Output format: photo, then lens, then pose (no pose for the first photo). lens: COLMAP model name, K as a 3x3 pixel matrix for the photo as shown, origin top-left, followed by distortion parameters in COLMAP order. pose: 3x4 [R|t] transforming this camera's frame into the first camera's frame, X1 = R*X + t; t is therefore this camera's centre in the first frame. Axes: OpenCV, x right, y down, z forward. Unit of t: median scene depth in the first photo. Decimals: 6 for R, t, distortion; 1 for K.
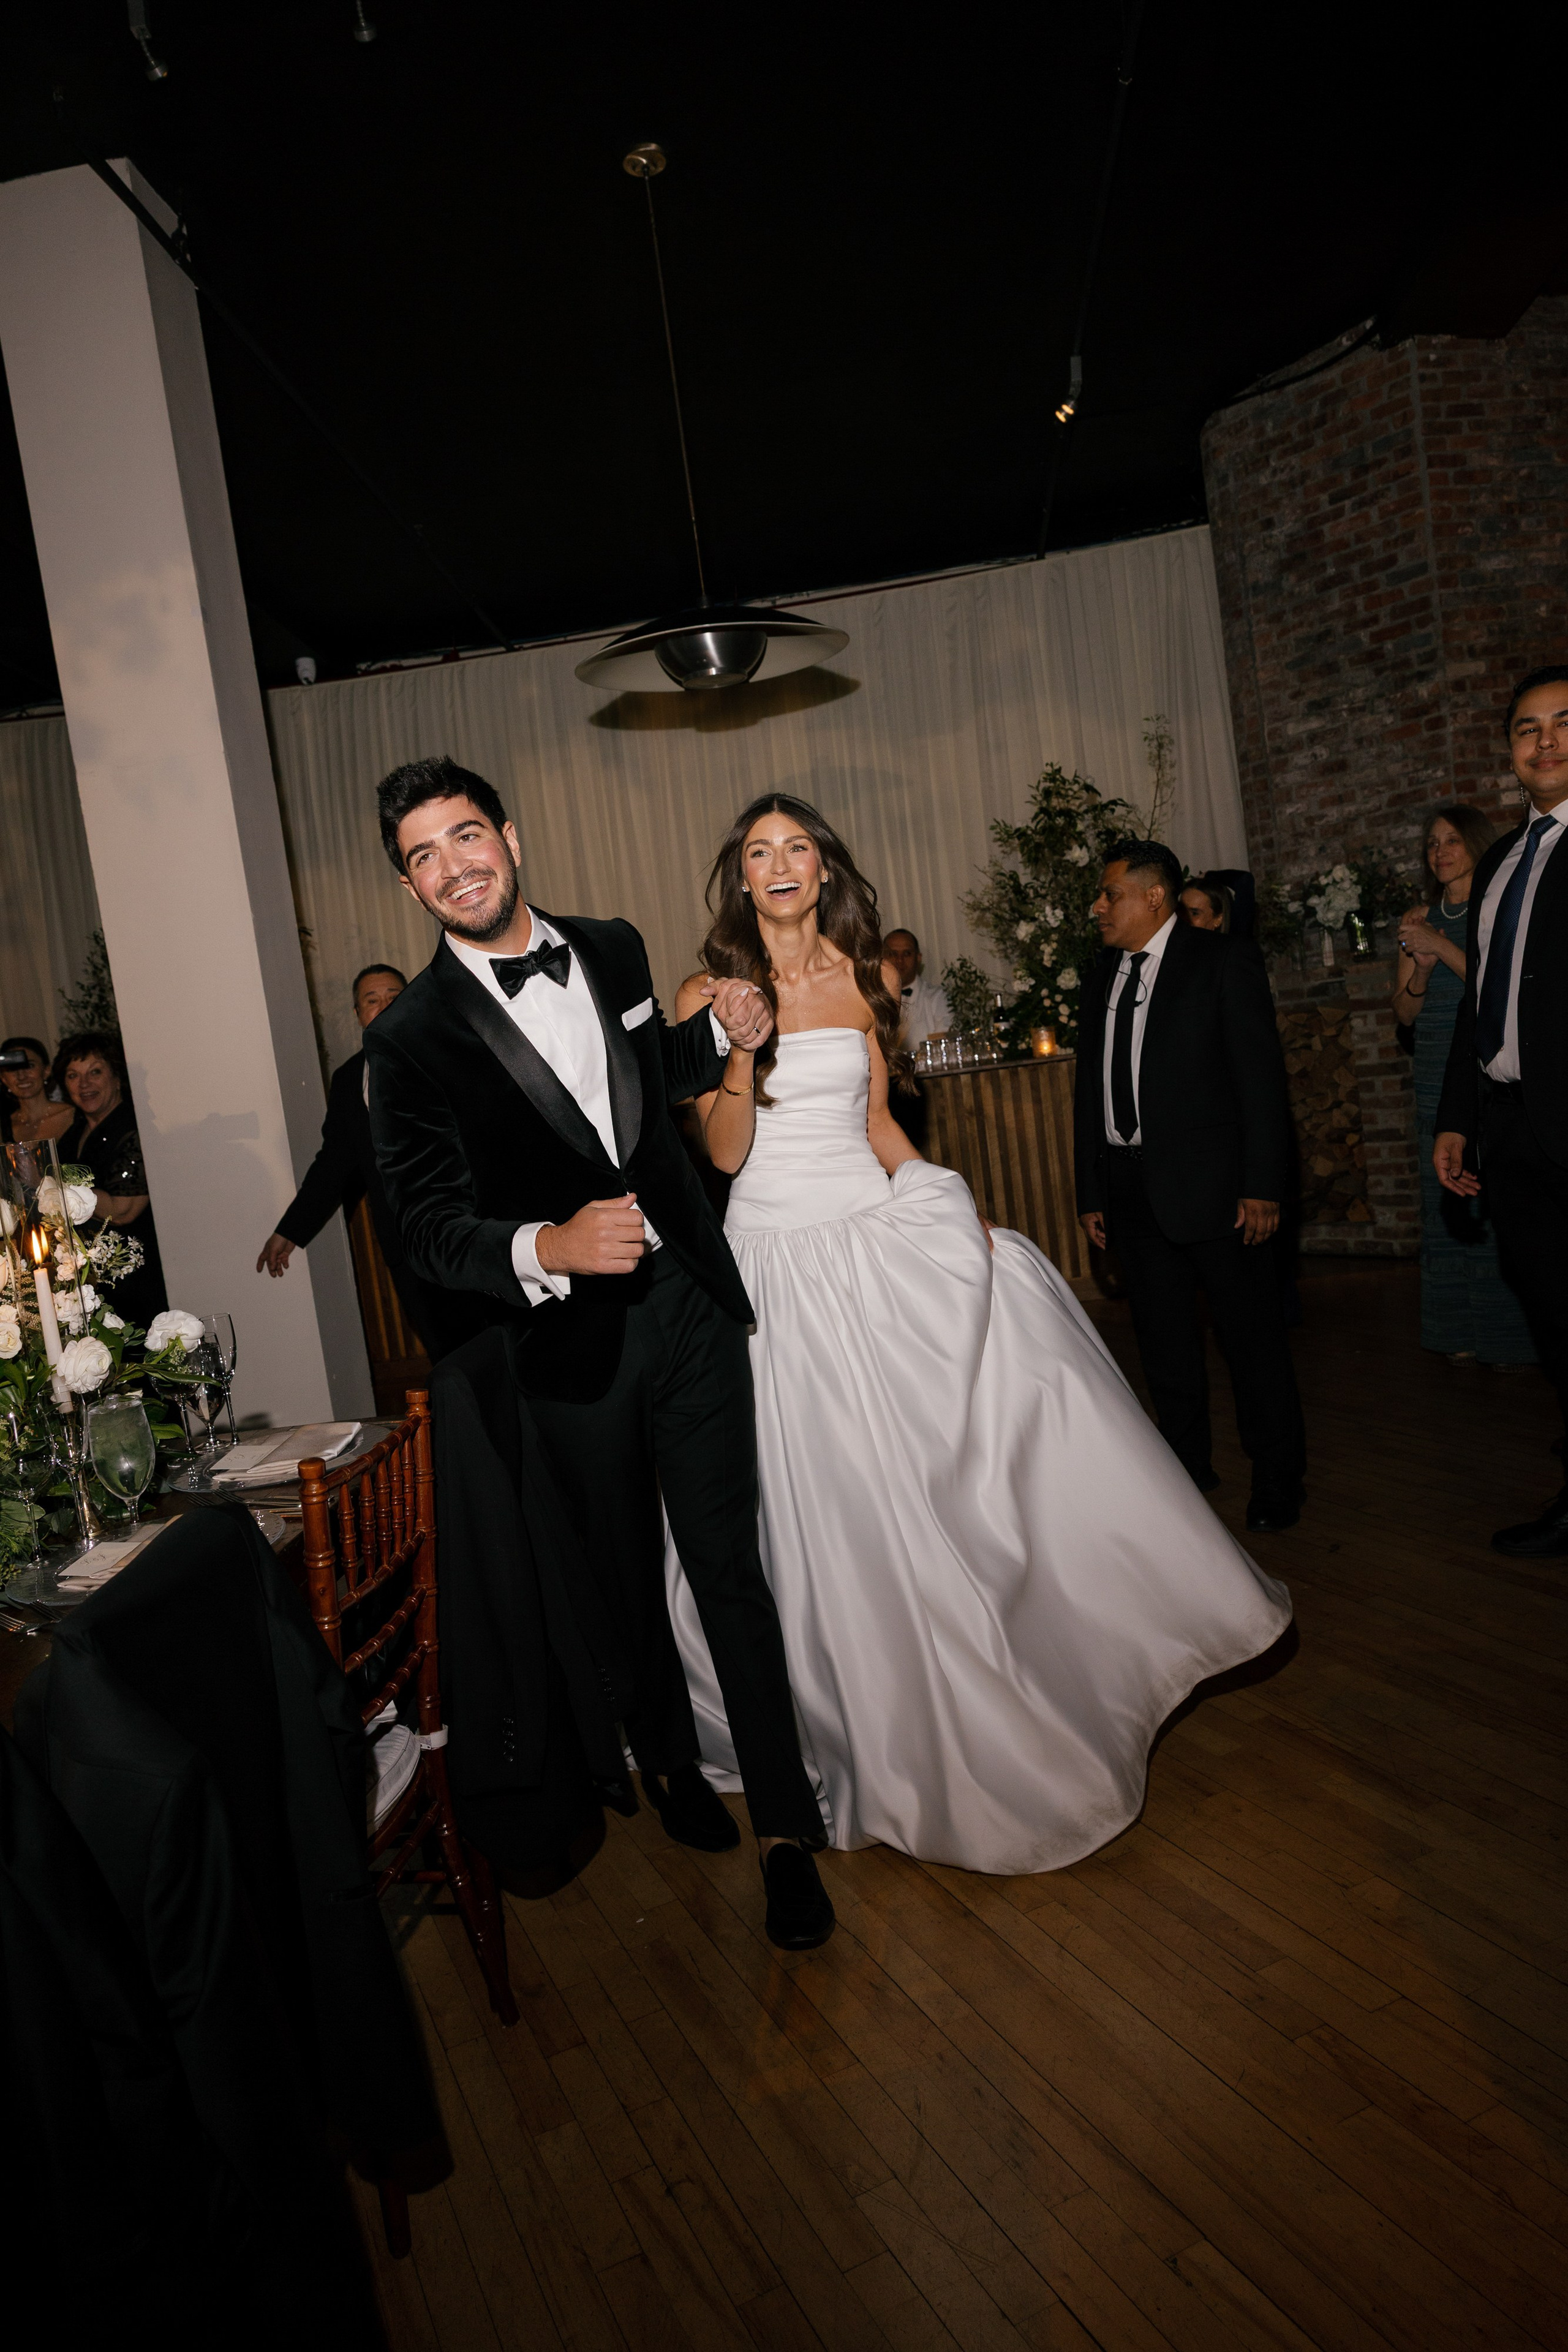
lens RADIAL K [[1612.8, 0, 795.2], [0, 1612.8, 1166.9], [0, 0, 1]] dist [0.001056, -0.000397]
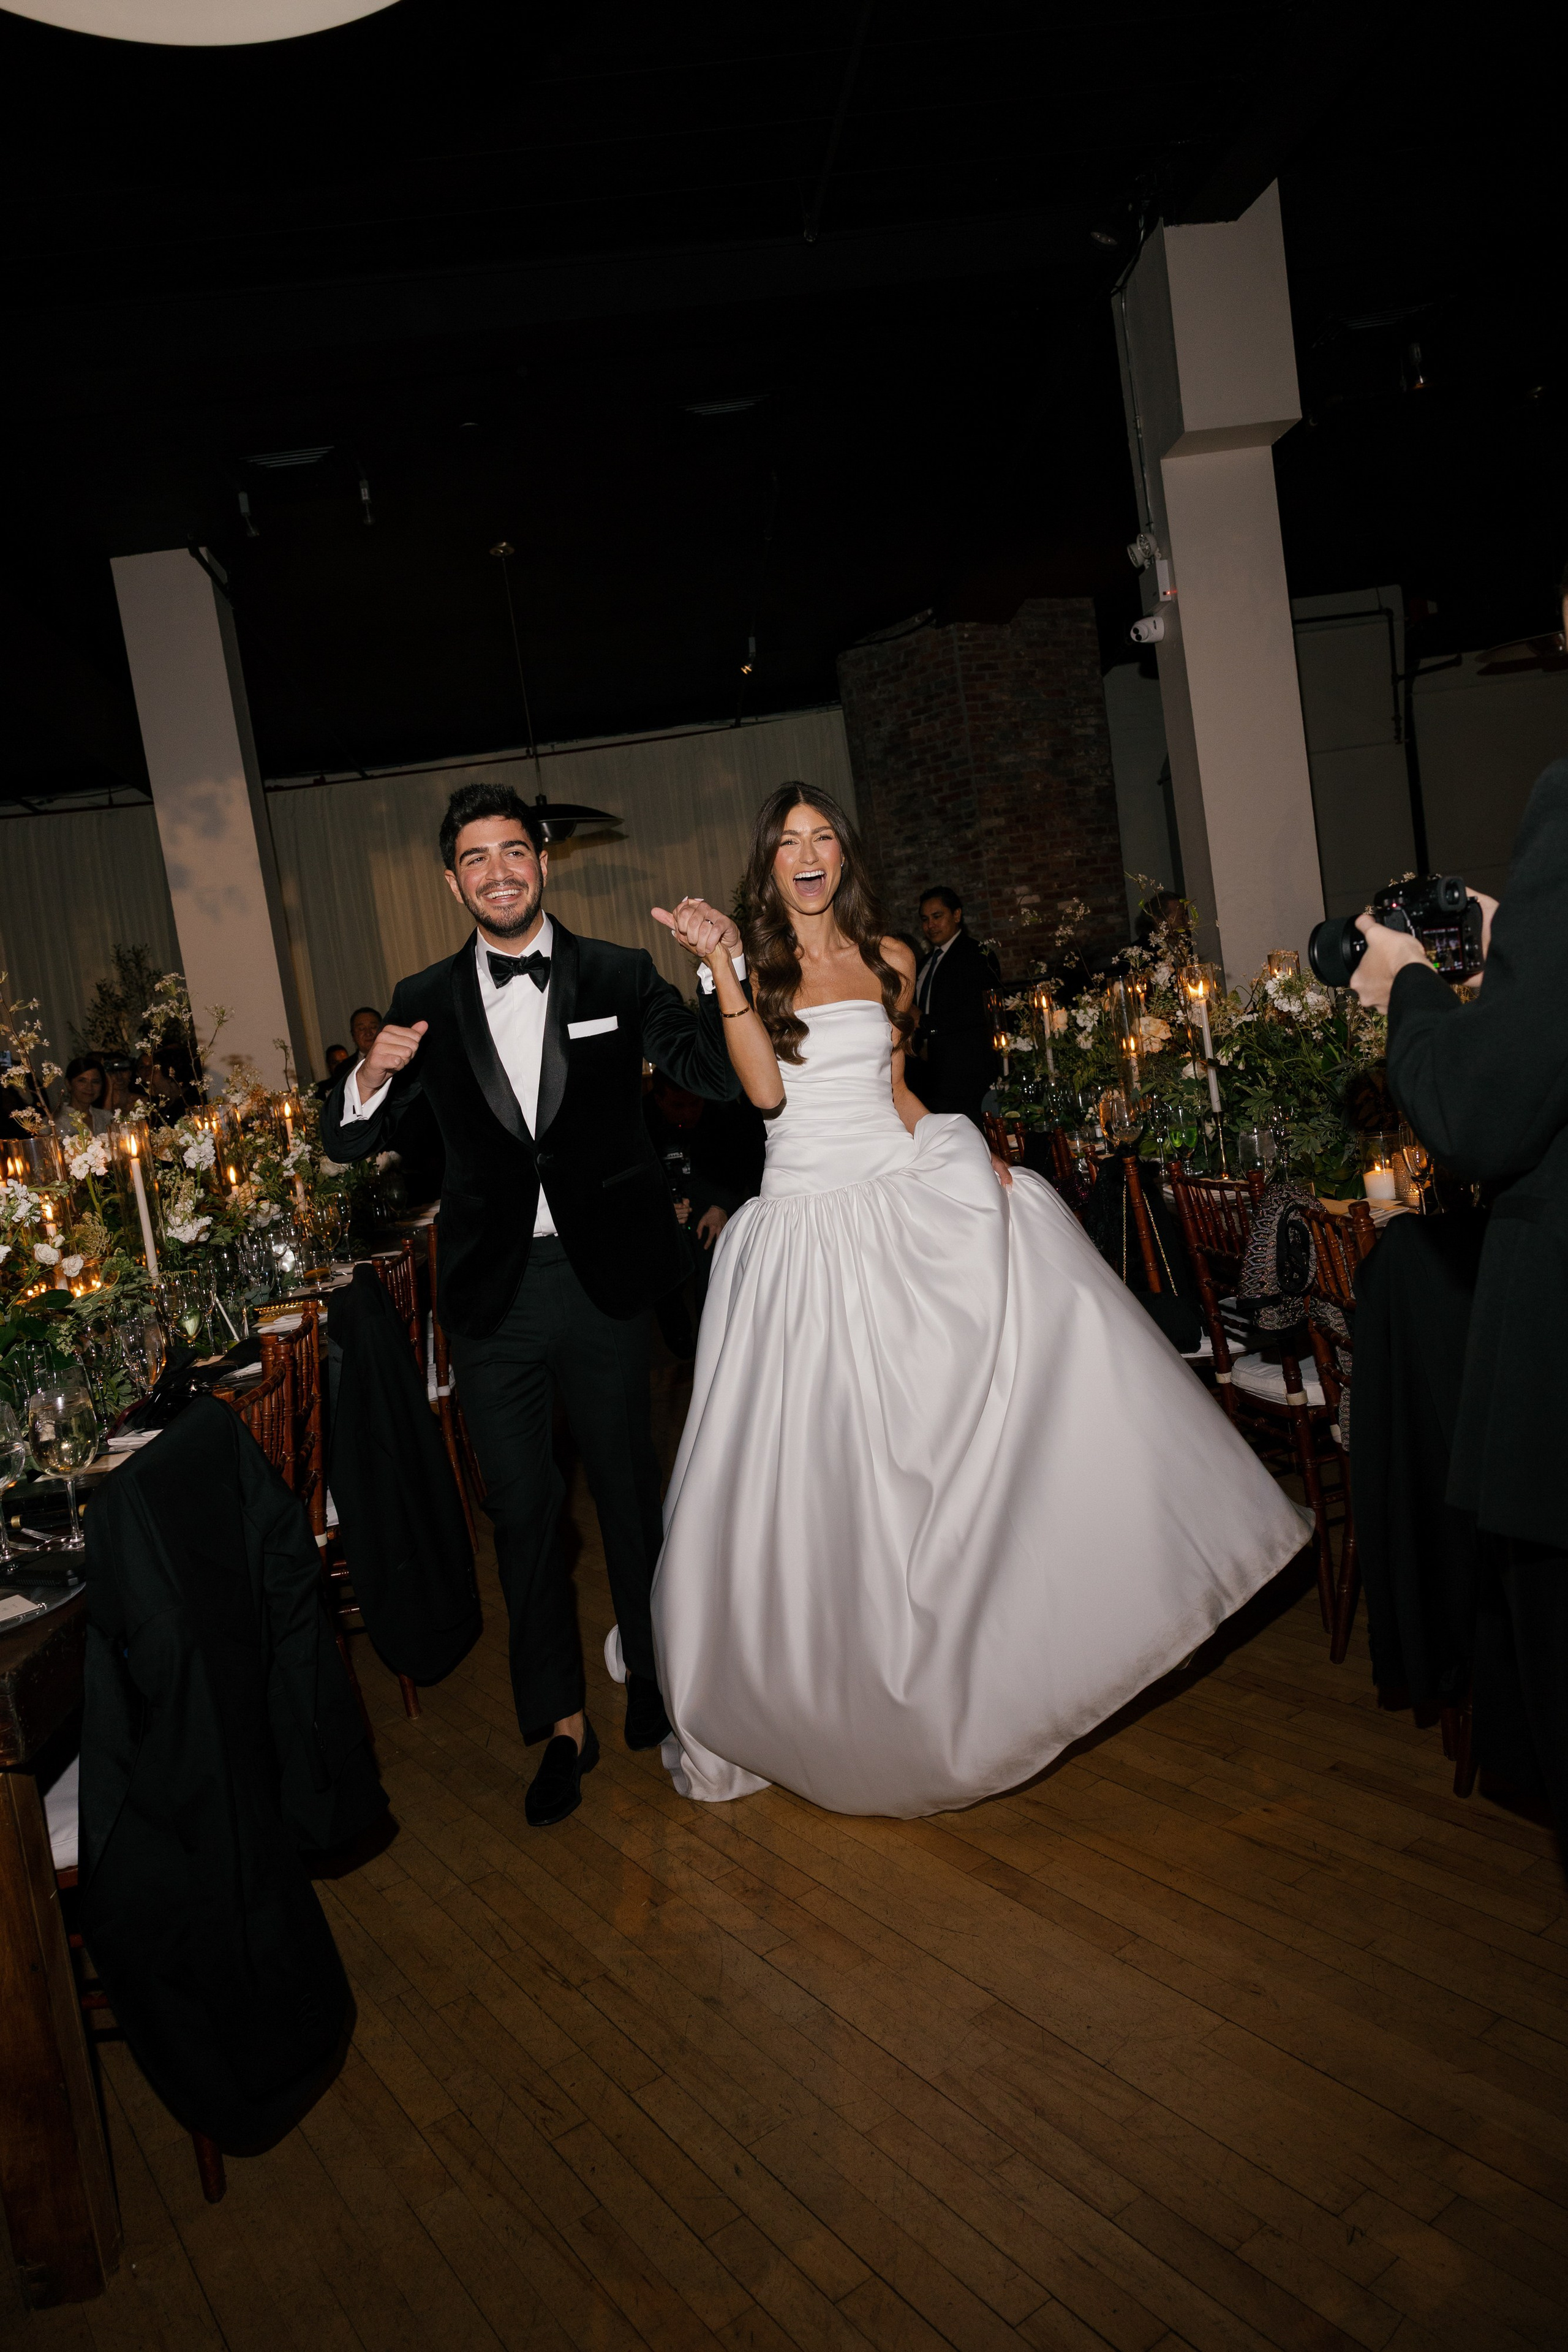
lens RADIAL K [[1633.9, 0, 781.0], [0, 1633.9, 1175.1], [0, 0, 1]] dist [0.056621, 0.000165]
pose [[0.987251, -0.021056, 0.157769, -0.067019], [0.022755, 0.999701, -0.008965, 0.059494], [-0.157533, 0.012441, 0.987435, -0.598686]]
